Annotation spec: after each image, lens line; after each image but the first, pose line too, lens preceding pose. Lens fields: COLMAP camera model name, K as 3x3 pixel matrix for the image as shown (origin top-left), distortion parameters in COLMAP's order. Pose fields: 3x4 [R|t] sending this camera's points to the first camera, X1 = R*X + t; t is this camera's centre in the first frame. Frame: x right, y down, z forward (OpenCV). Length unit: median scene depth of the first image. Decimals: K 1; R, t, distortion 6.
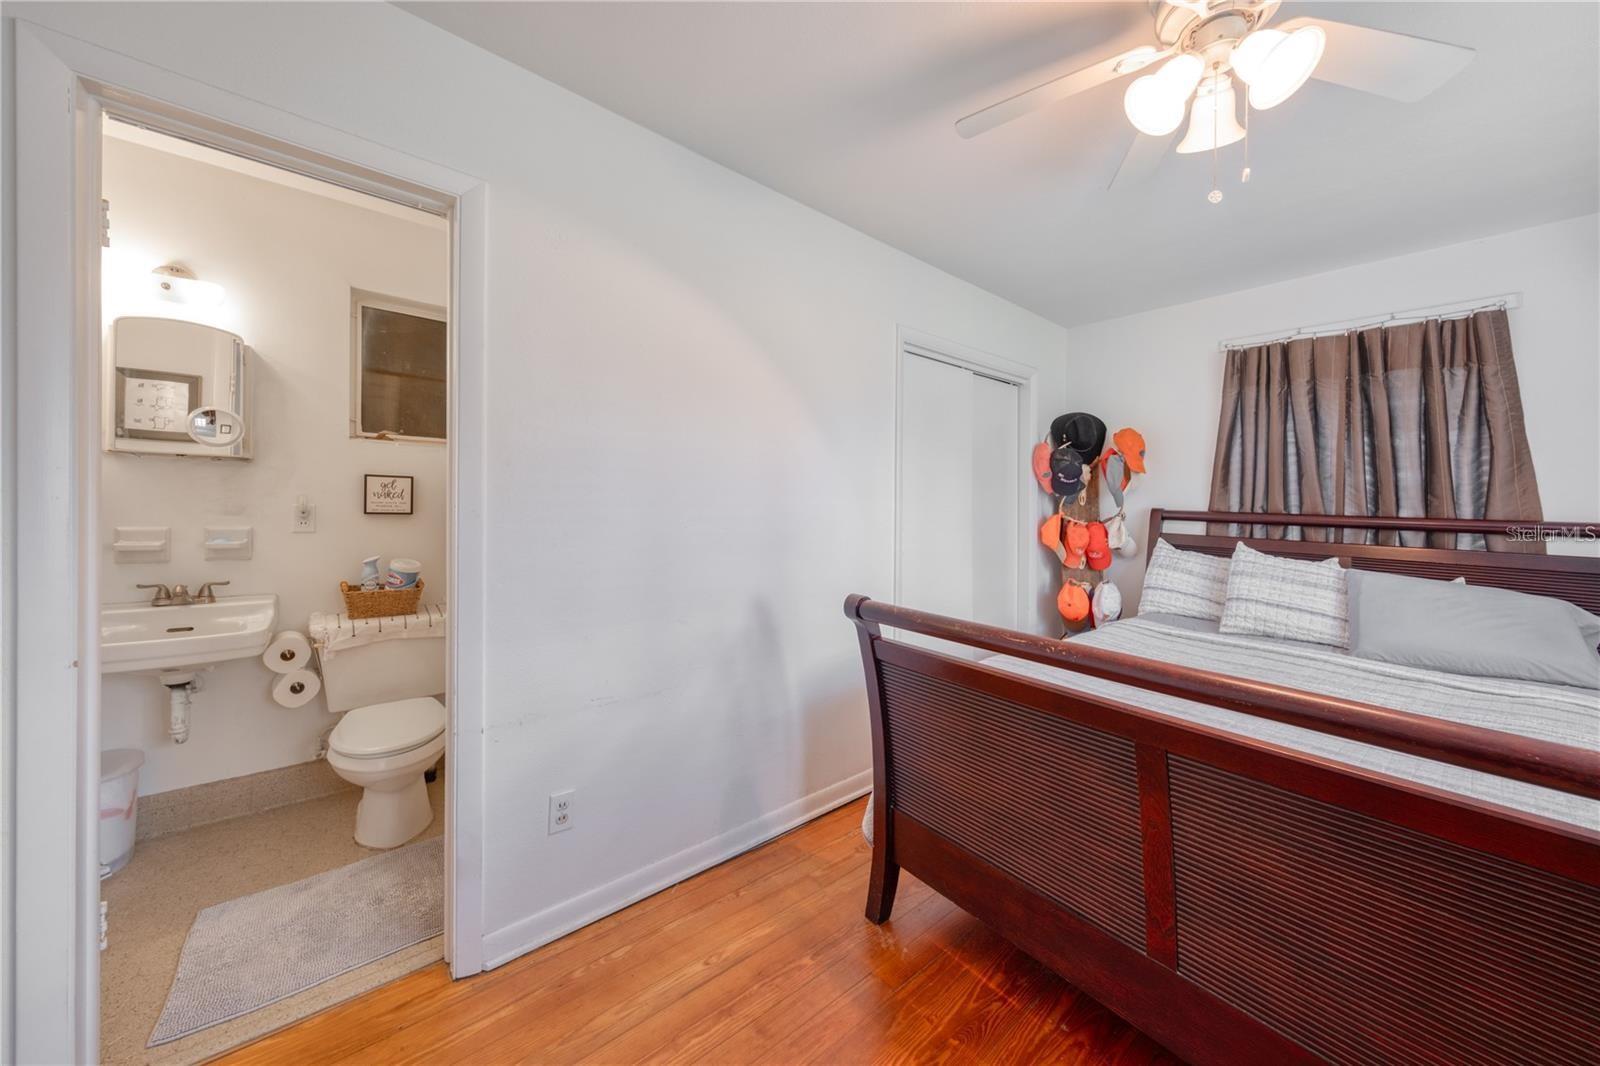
lens RADIAL K [[547.5, 0, 780.9], [0, 547.5, 511.6], [0, 0, 1]] dist [0.000475, 0.000419]
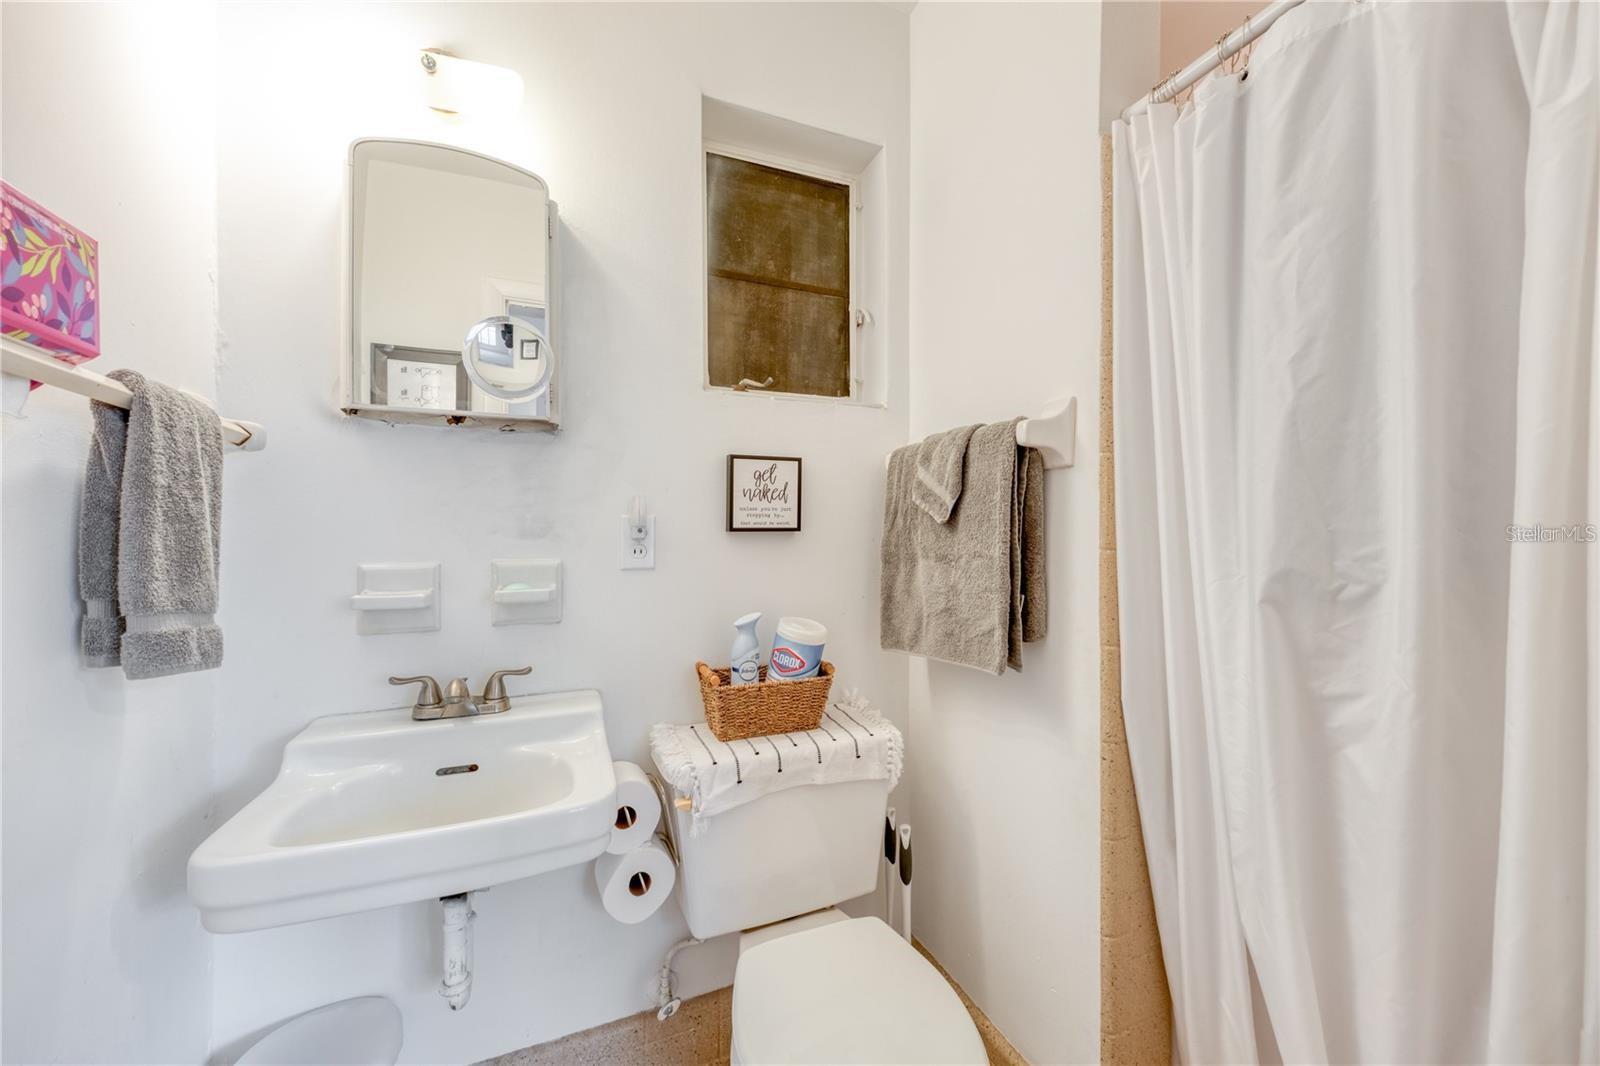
lens RADIAL K [[637.9, 0, 811.7], [0, 637.9, 521.8], [0, 0, 1]] dist [0.009509, -0.000848]
pose [[0.951991, -0.057267, -0.300723, -0.550911], [0.041540, 0.997426, -0.058439, 0.036773], [0.303296, 0.043141, 0.951919, 0.489460]]
